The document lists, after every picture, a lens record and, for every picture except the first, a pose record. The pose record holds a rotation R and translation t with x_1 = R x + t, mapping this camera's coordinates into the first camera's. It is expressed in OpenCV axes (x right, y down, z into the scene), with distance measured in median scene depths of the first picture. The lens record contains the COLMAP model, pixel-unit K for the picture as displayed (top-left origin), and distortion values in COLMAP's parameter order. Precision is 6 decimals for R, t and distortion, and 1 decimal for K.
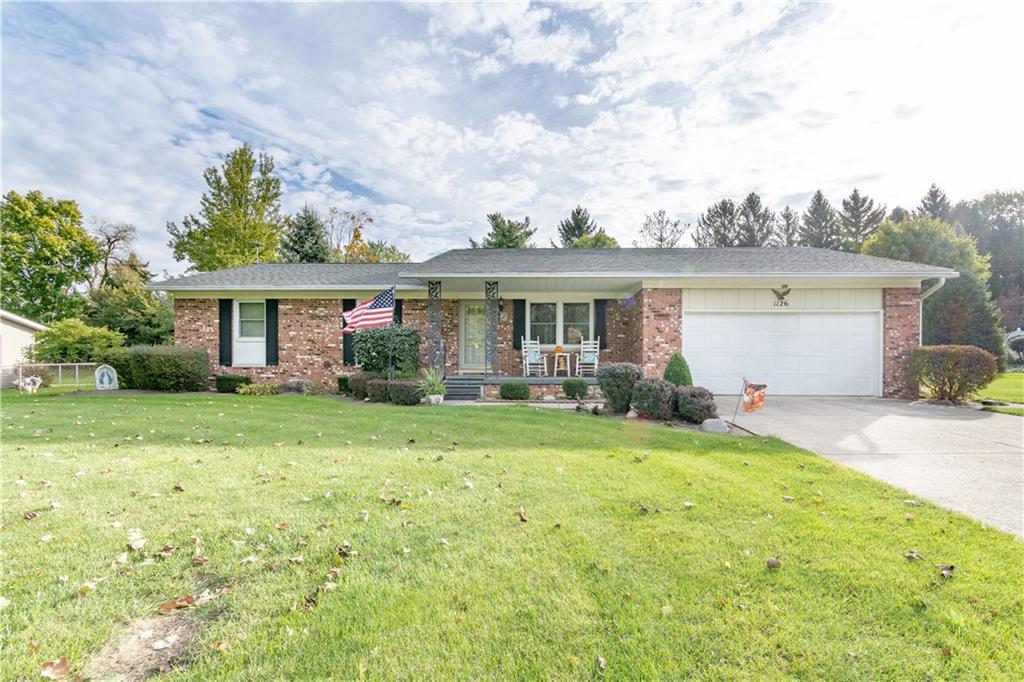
lens RADIAL K [[461.3, 0, 512.5], [0, 461.3, 351.2], [0, 0, 1]] dist [0.005463, 0.000544]
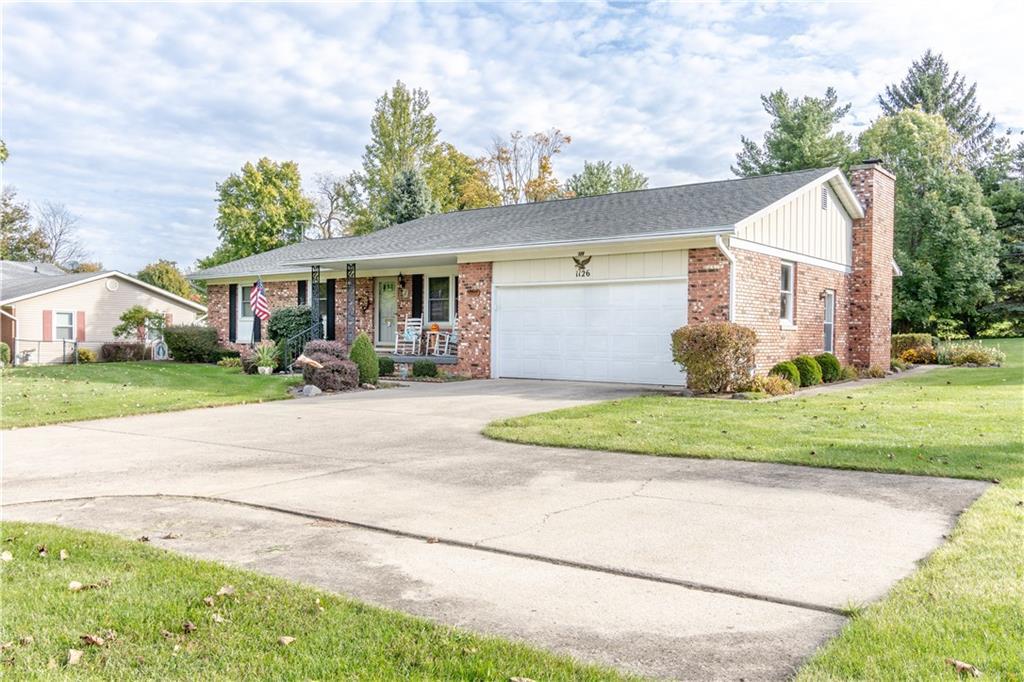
lens RADIAL K [[834.6, 0, 511.4], [0, 834.6, 339.6], [0, 0, 1]] dist [0.043892, 0.000367]
pose [[0.805578, 0.005659, -0.592463, 1.197680], [0.007108, 0.999790, 0.019214, -0.009978], [0.592447, -0.019690, 0.805369, -0.280476]]
